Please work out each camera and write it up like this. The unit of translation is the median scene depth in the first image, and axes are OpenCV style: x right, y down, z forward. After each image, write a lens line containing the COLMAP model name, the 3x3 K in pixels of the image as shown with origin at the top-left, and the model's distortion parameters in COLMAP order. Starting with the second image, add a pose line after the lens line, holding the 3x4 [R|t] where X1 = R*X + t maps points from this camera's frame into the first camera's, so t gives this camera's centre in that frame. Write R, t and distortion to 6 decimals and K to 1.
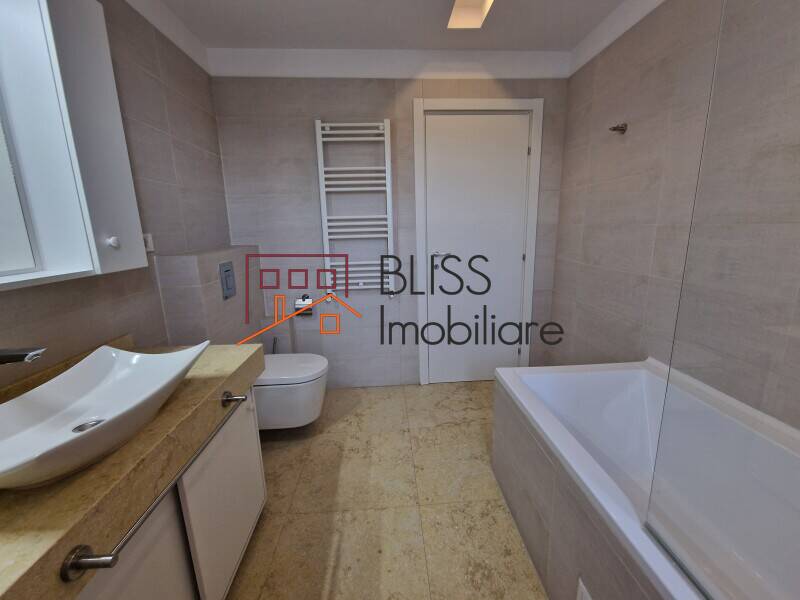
lens RADIAL K [[330.6, 0, 404.3], [0, 330.6, 298.4], [0, 0, 1]] dist [-0.007242, 0.000149]
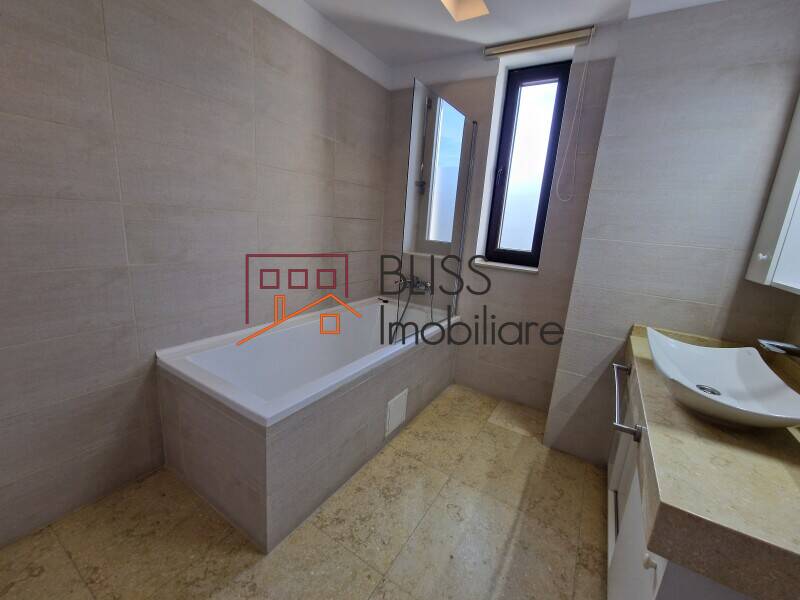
lens RADIAL K [[330.6, 0, 404.9], [0, 330.6, 296.1], [0, 0, 1]] dist [-0.007242, 0.000149]
pose [[-0.820153, -0.166920, 0.547253, -0.347644], [0.059011, 0.926716, 0.371099, -0.310933], [-0.569092, 0.336652, -0.750199, 1.473868]]
